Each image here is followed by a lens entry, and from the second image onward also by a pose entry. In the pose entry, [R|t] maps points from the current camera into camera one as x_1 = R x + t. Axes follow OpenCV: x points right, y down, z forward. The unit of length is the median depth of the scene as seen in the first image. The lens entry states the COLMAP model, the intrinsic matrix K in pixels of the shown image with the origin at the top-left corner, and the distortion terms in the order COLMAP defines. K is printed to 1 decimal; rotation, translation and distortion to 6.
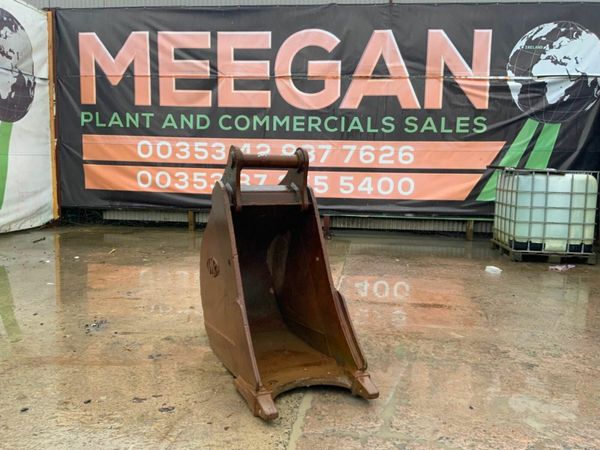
lens RADIAL K [[497.1, 0, 300.0], [0, 497.1, 225.0], [0, 0, 1]] dist [0.103294, -0.203555]
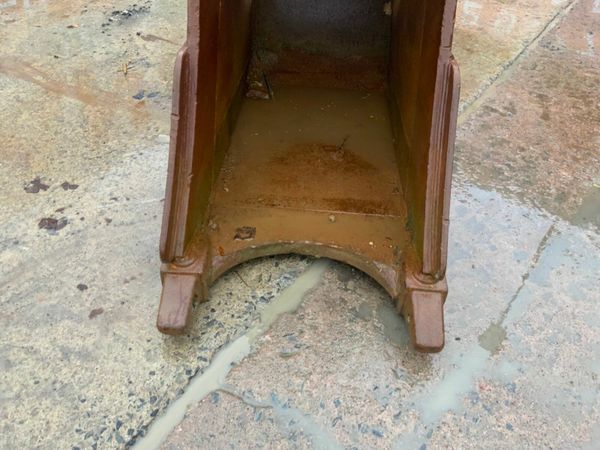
lens RADIAL K [[497.1, 0, 300.0], [0, 497.1, 225.0], [0, 0, 1]] dist [0.103294, -0.203555]
pose [[0.885002, 0.329957, -0.328481, 0.050148], [-0.077712, 0.800309, 0.594530, 0.004343], [0.459056, -0.500633, 0.733917, 0.221657]]
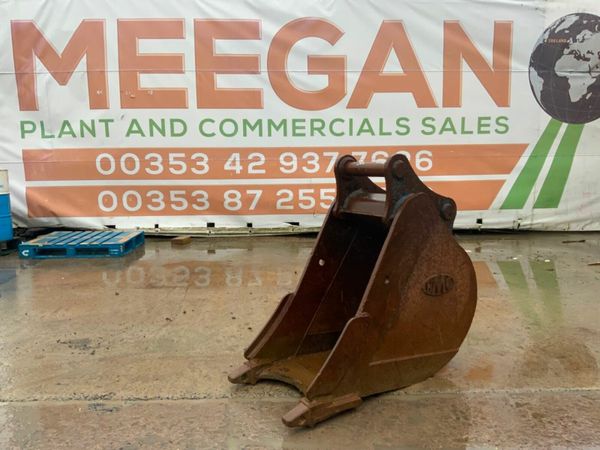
lens RADIAL K [[497.1, 0, 300.0], [0, 497.1, 225.0], [0, 0, 1]] dist [0.103294, -0.203555]
pose [[0.191292, 0.115519, -0.974712, 0.328955], [-0.108933, 0.989414, 0.095883, -0.037639], [0.975470, 0.087837, 0.201850, 0.257846]]
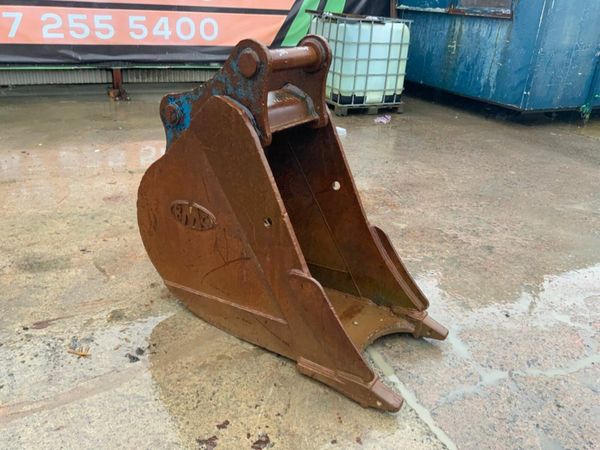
lens RADIAL K [[497.1, 0, 300.0], [0, 497.1, 225.0], [0, 0, 1]] dist [0.103294, -0.203555]
pose [[0.846887, -0.198077, 0.493506, -0.160386], [0.021813, 0.940197, 0.339932, -0.056431], [-0.531326, -0.277119, 0.800561, 0.145335]]
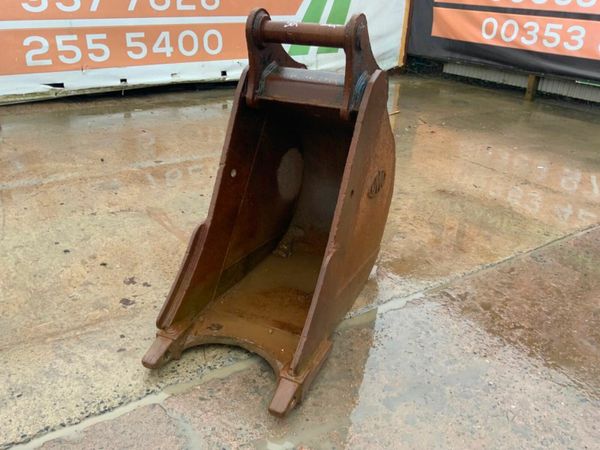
lens RADIAL K [[499.6, 0, 300.0], [0, 499.6, 225.0], [0, 0, 1]] dist [0.055870, -0.095928]
pose [[0.661019, 0.326094, -0.675809, 0.177393], [-0.109353, 0.932883, 0.343178, -0.045804], [0.742358, -0.152946, 0.652312, 0.196272]]
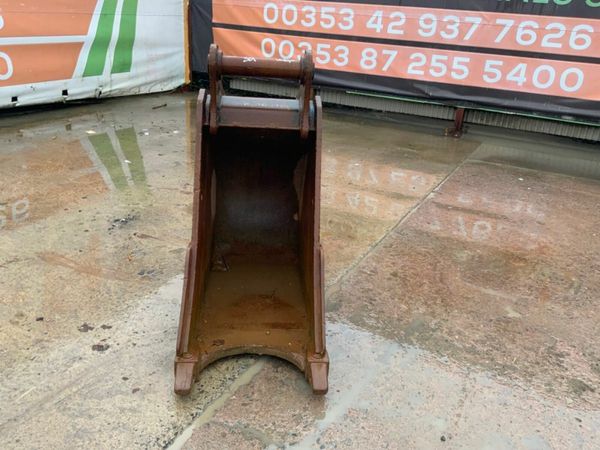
lens RADIAL K [[497.1, 0, 300.0], [0, 497.1, 225.0], [0, 0, 1]] dist [0.103294, -0.203555]
pose [[0.936846, 0.171753, -0.304664, 0.101592], [-0.085969, 0.957473, 0.275416, -0.043727], [0.339011, -0.231831, 0.911771, 0.100905]]
